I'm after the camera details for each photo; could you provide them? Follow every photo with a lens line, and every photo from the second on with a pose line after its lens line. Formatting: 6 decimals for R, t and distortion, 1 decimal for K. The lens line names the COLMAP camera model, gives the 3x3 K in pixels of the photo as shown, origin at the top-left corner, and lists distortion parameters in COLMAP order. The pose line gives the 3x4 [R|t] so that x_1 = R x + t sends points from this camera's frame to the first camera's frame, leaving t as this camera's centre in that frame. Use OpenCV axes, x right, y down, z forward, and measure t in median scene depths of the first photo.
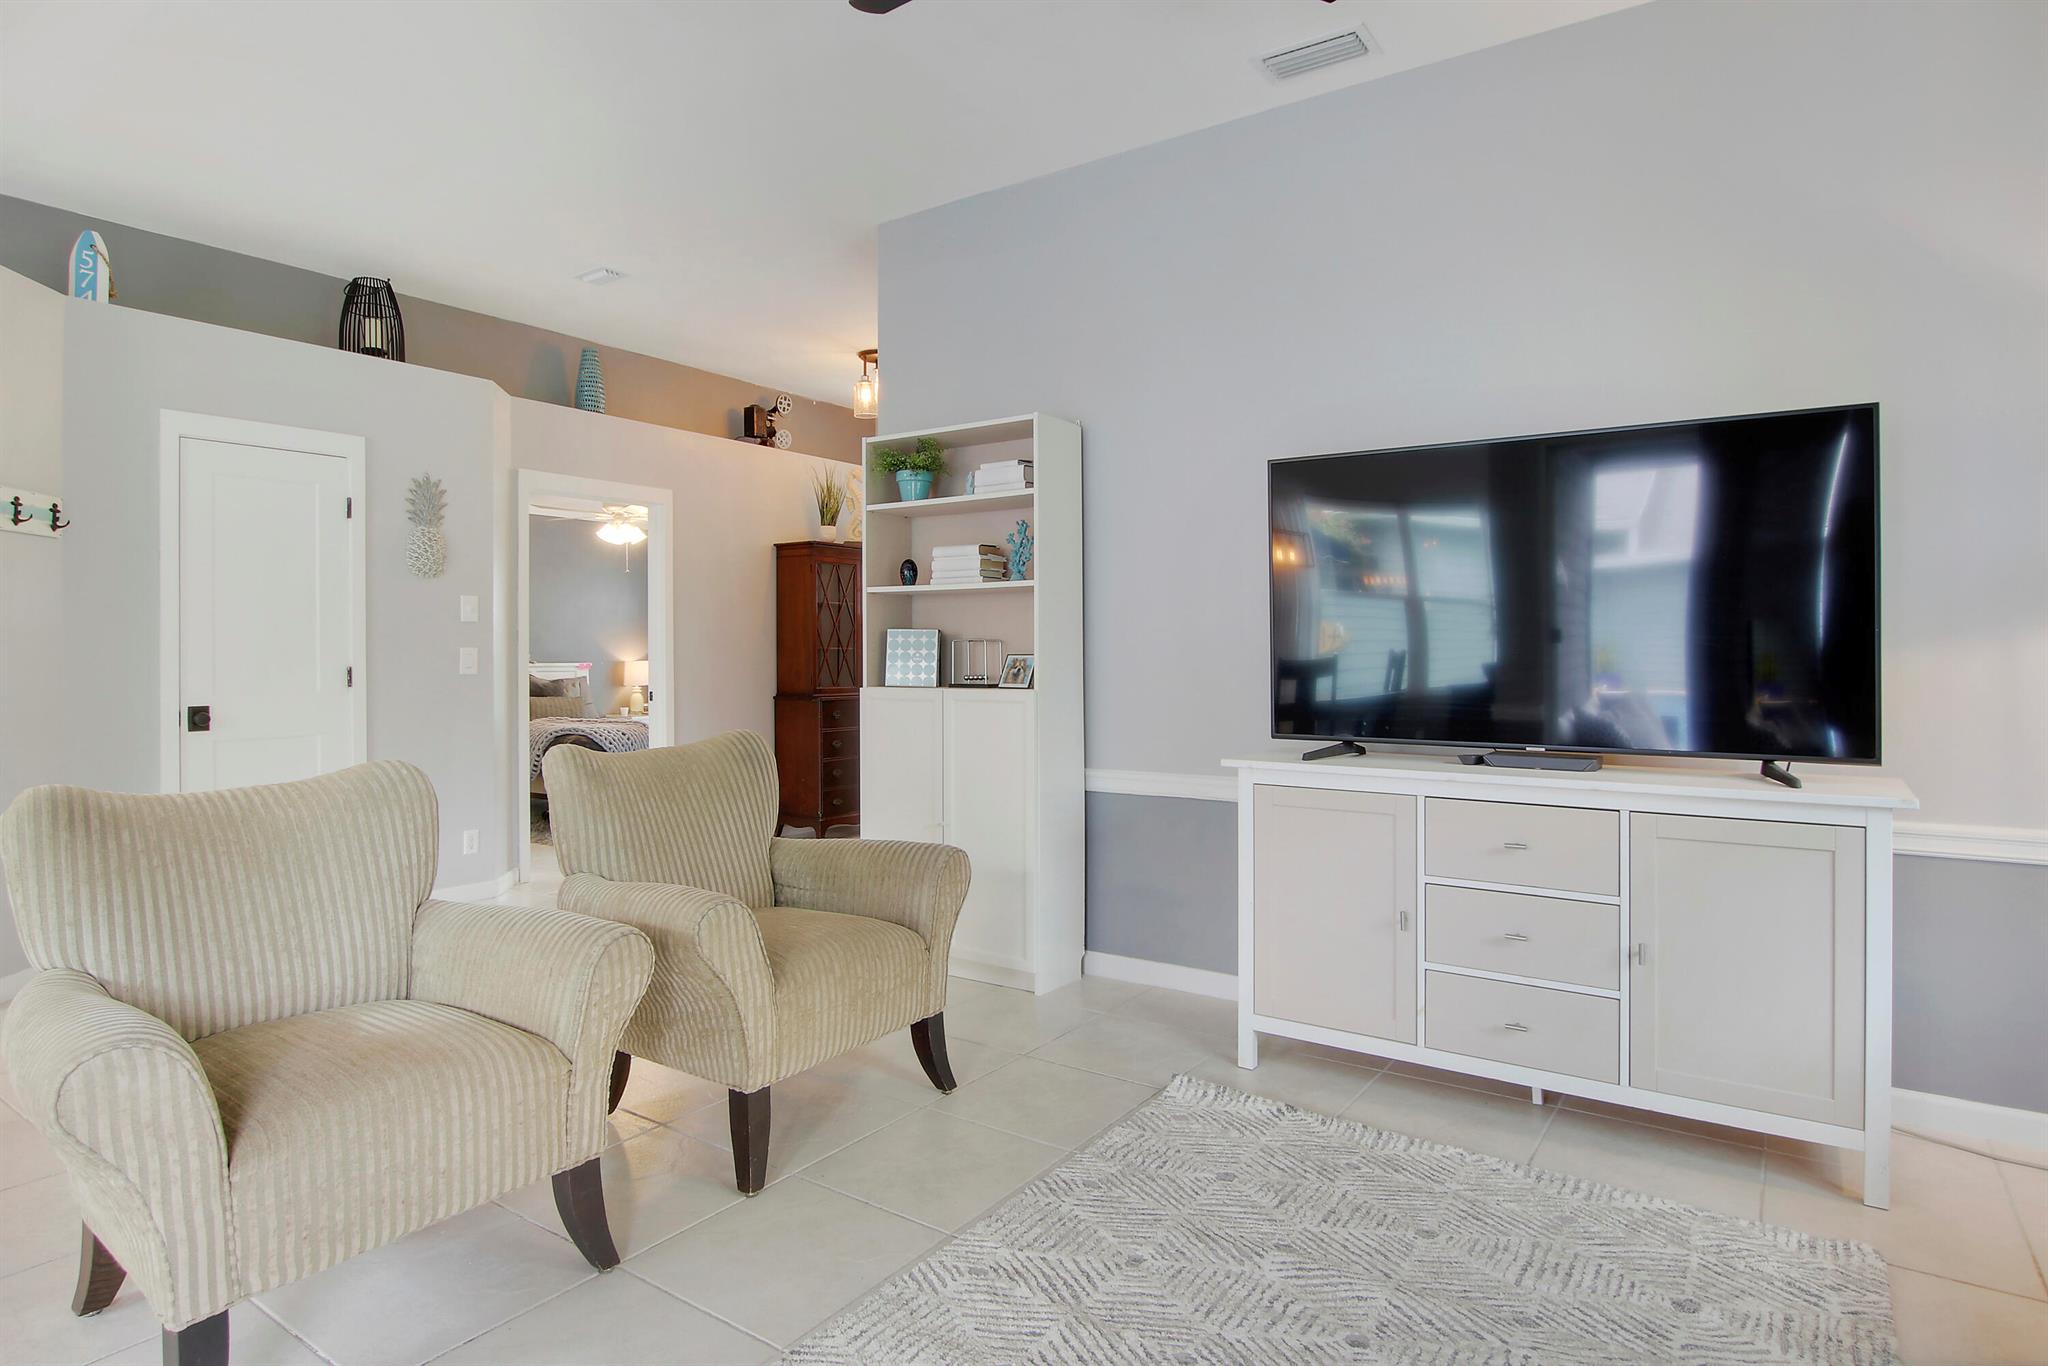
lens RADIAL K [[1117.9, 0, 1021.0], [0, 1117.9, 677.1], [0, 0, 1]] dist [-0.019669, 0.002466]
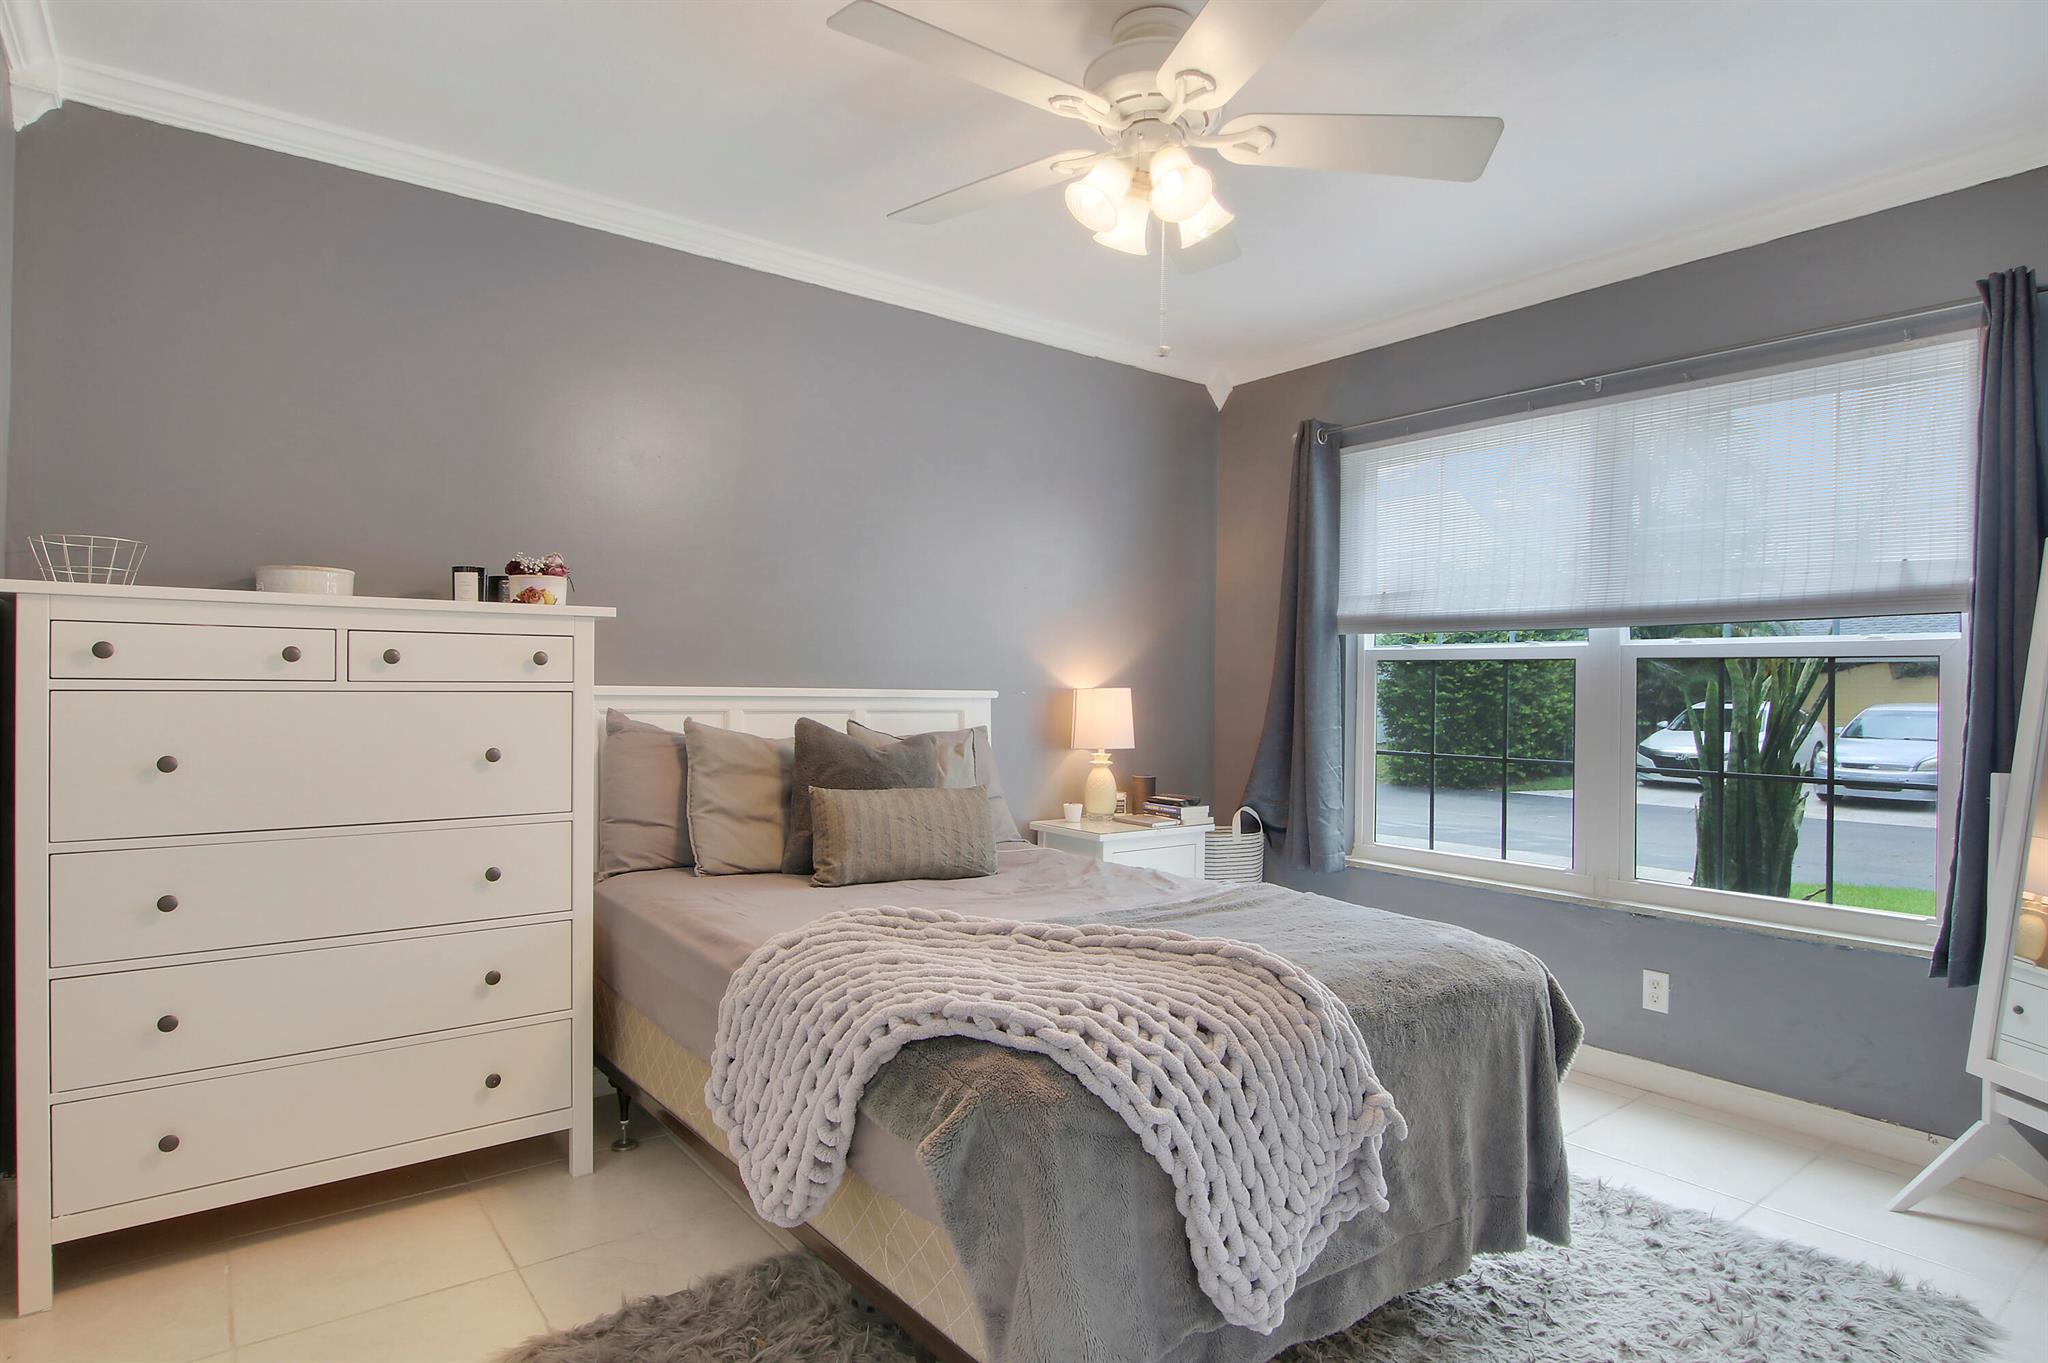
lens RADIAL K [[1117.9, 0, 1036.2], [0, 1117.9, 688.2], [0, 0, 1]] dist [-0.019669, 0.002466]
pose [[0.957316, 0.009666, -0.288882, -0.257584], [-0.013114, 0.999864, -0.010000, -0.010486], [0.288746, 0.013361, 0.957312, 0.621097]]
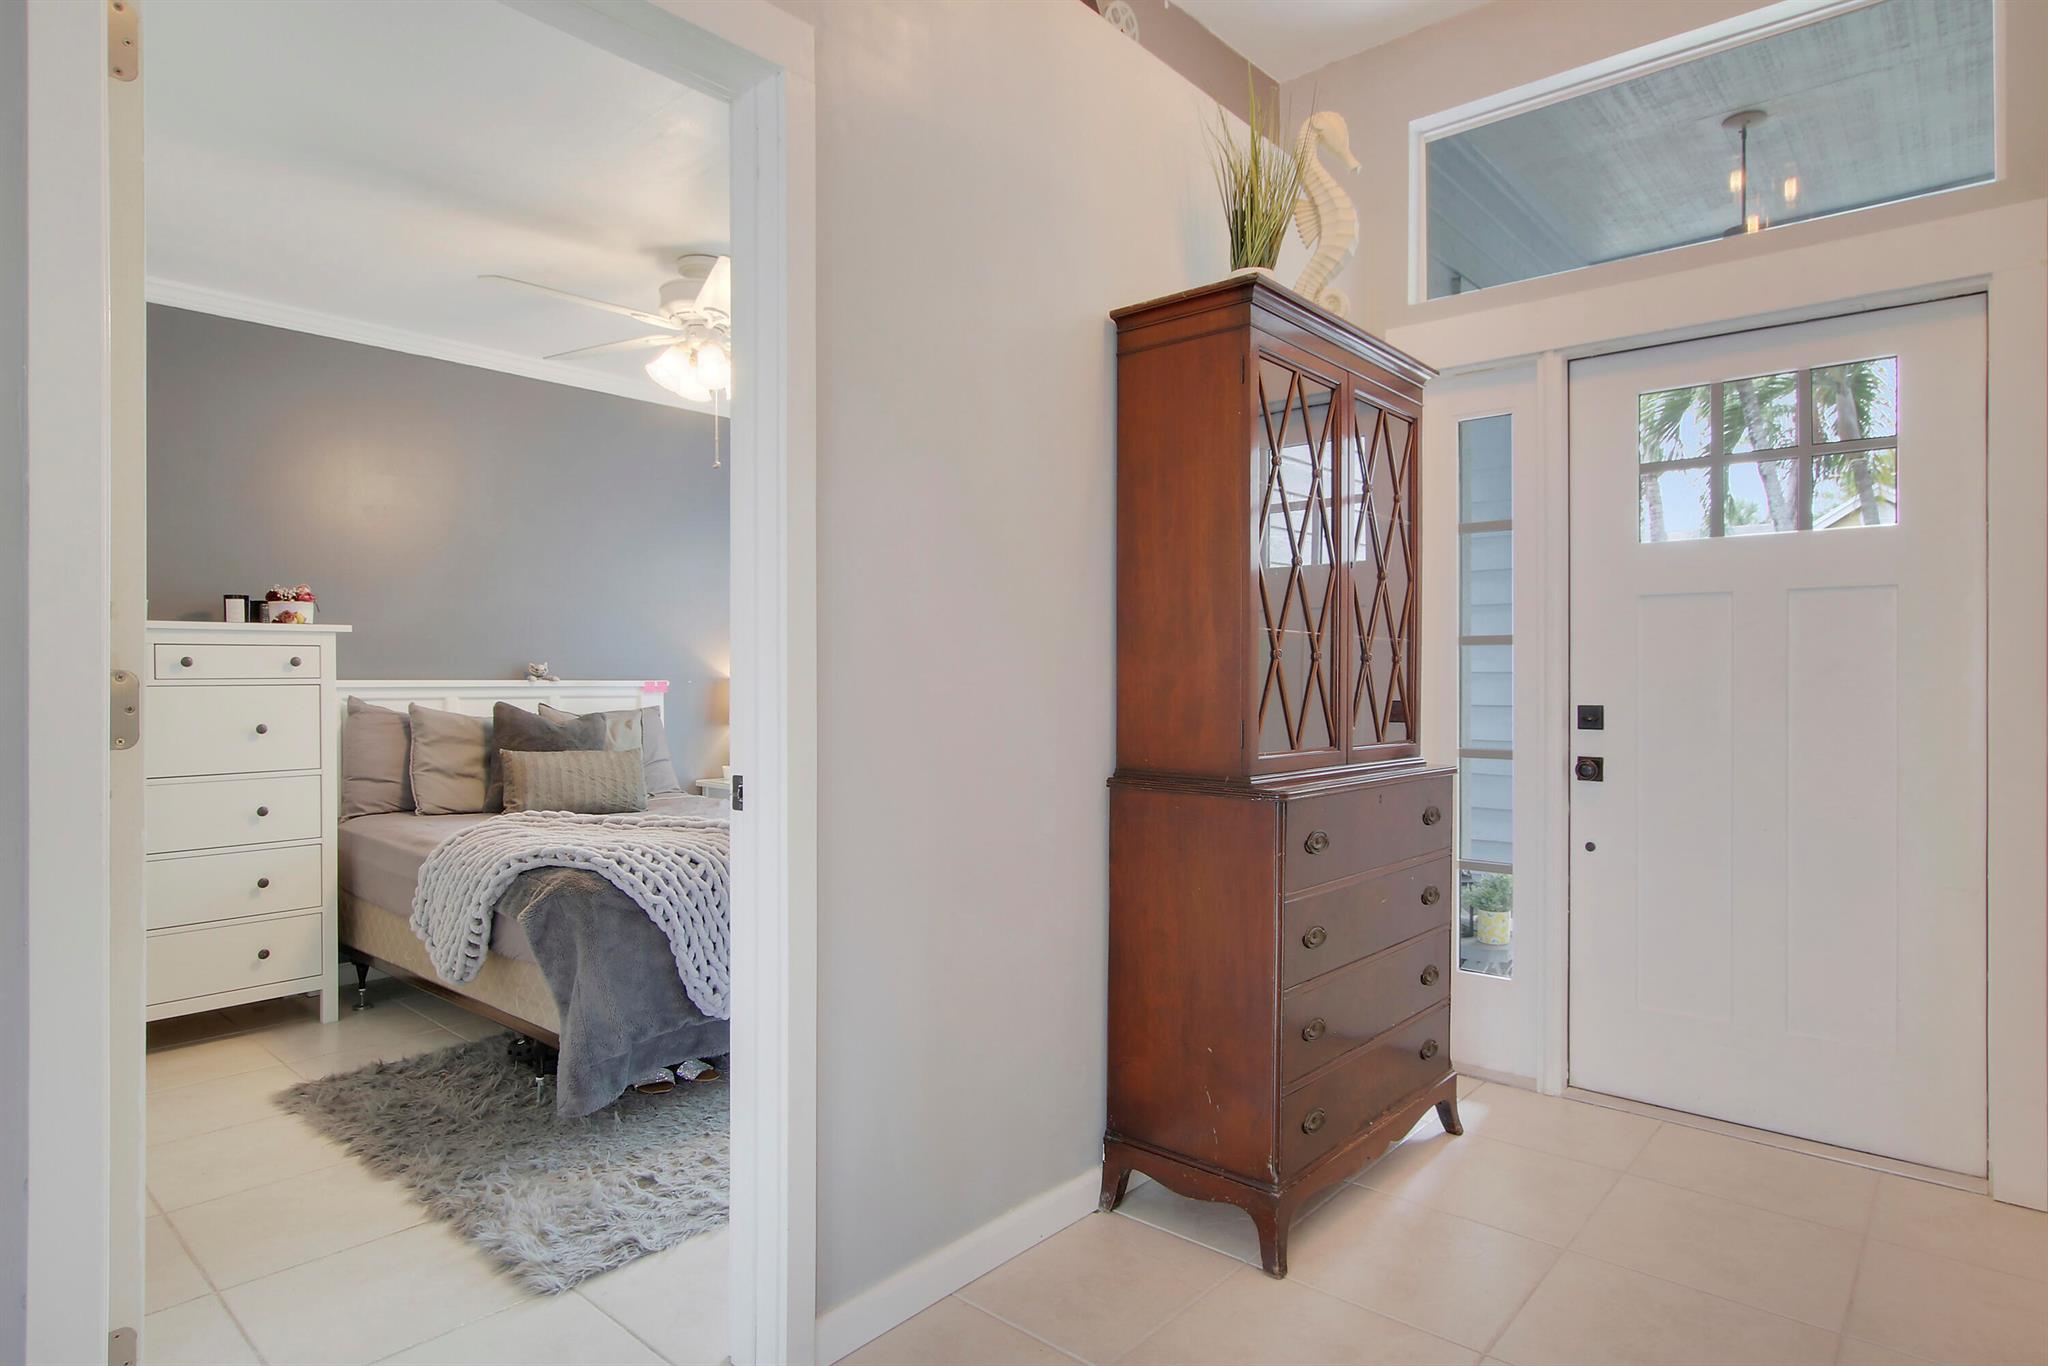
lens RADIAL K [[1117.9, 0, 1013.2], [0, 1117.9, 676.5], [0, 0, 1]] dist [-0.019669, 0.002466]
pose [[0.991678, -0.005535, -0.128627, -0.150420], [0.003785, 0.999897, -0.013845, -0.007285], [0.128690, 0.013243, 0.991596, 0.490825]]
